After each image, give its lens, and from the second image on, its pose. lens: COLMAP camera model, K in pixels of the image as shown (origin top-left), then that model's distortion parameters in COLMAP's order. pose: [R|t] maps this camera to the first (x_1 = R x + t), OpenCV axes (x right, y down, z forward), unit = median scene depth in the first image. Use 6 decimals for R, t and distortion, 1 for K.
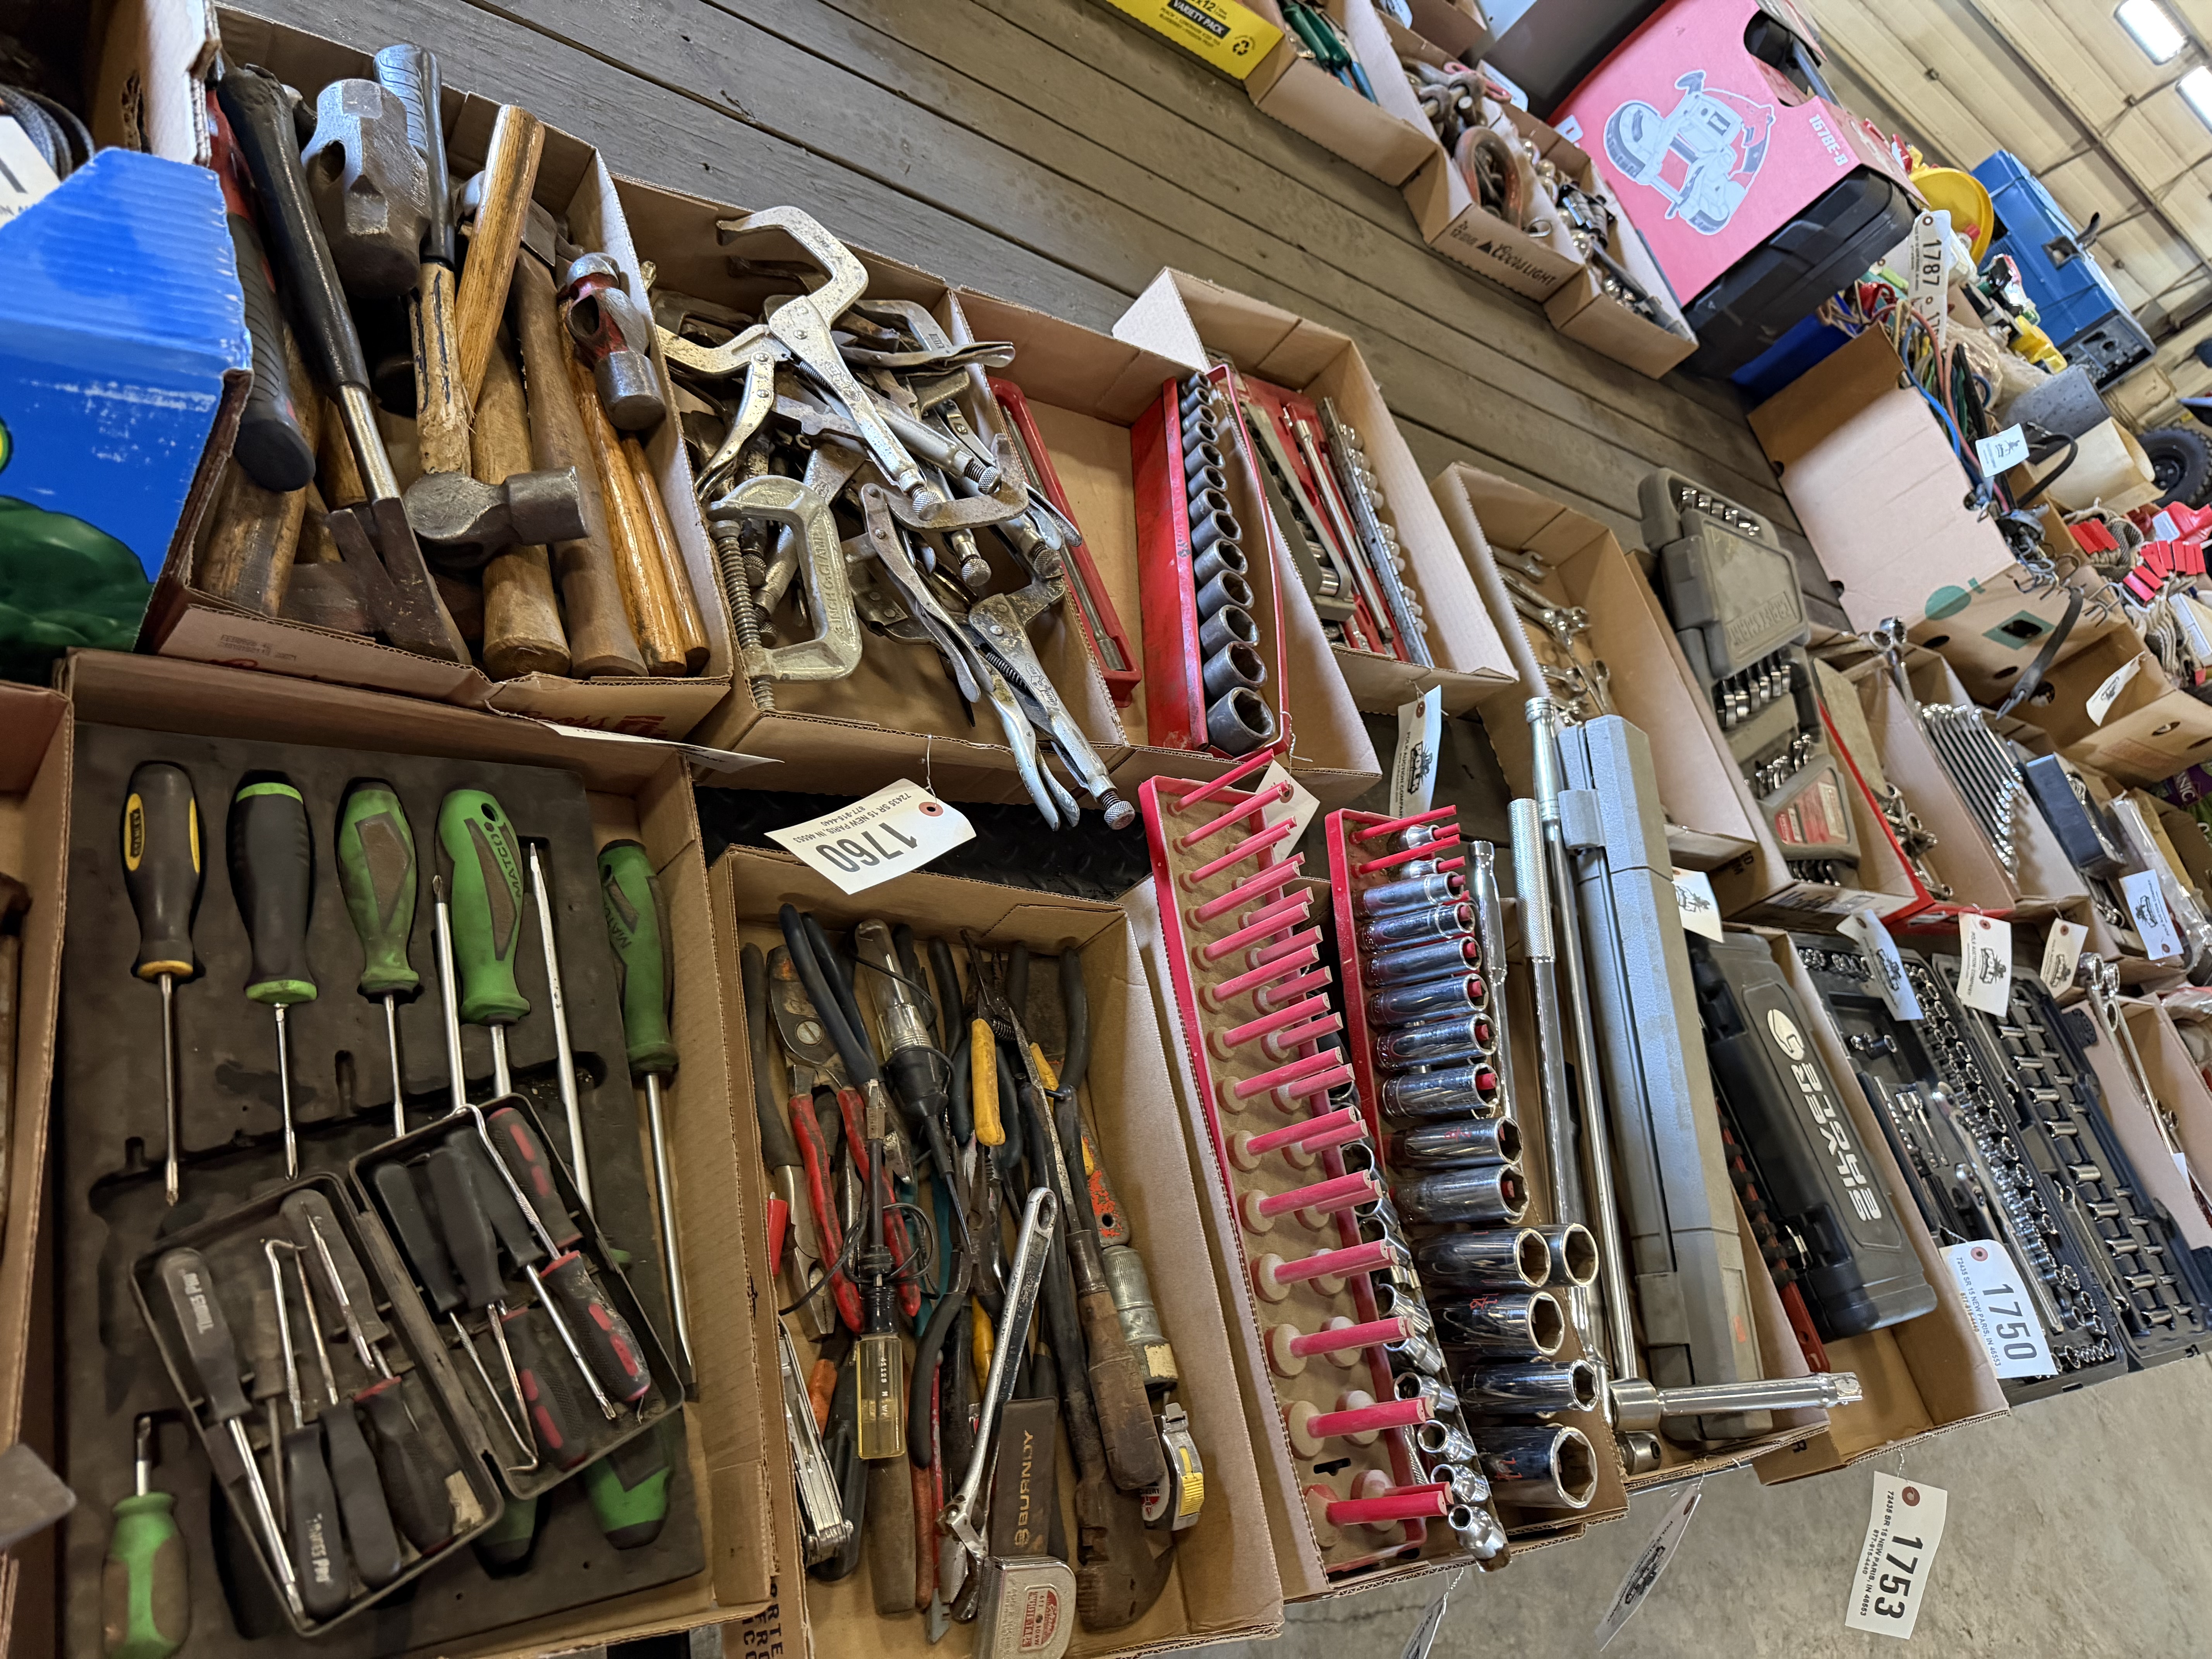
lens RADIAL K [[1569.1, 0, 1111.7], [0, 1569.1, 829.7], [0, 0, 1]] dist [-0.017196, -0.007441]
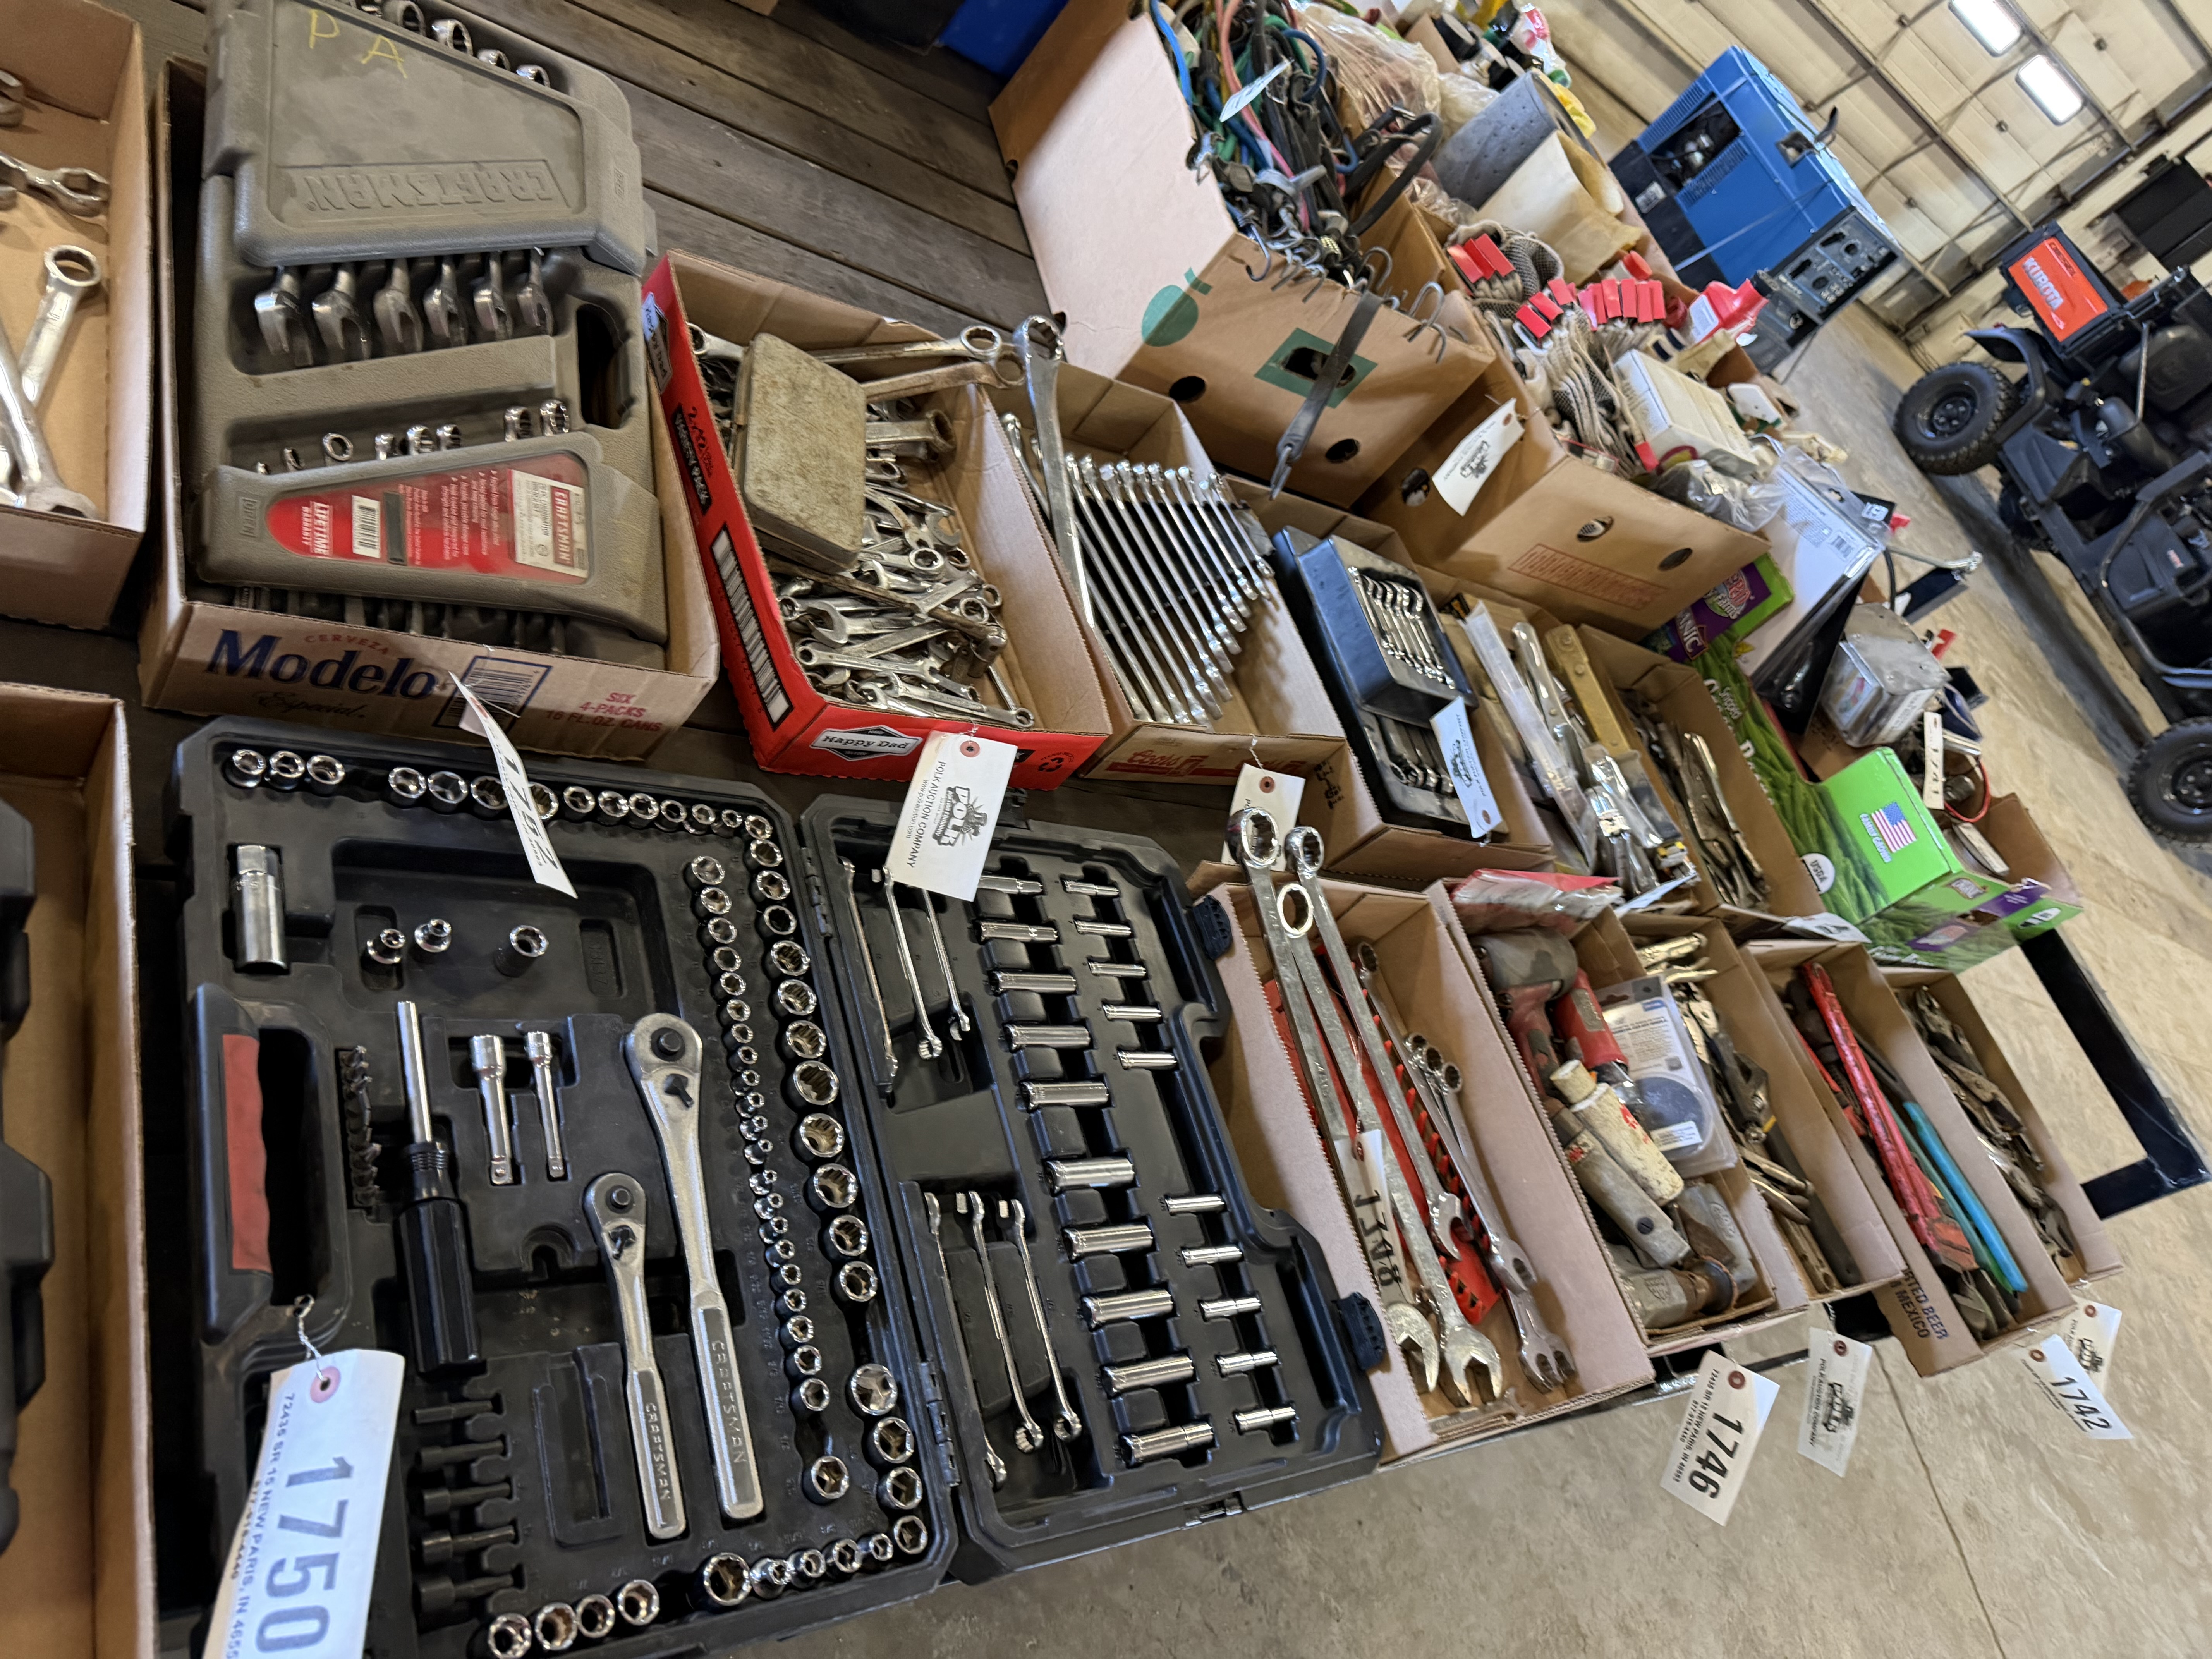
lens RADIAL K [[1569.1, 0, 1098.7], [0, 1569.1, 829.6], [0, 0, 1]] dist [-0.017196, -0.007441]
pose [[0.998503, -0.039149, 0.038187, 0.407025], [0.039881, 0.999031, -0.018593, 0.071629], [-0.037423, 0.020088, 0.999098, 0.296022]]
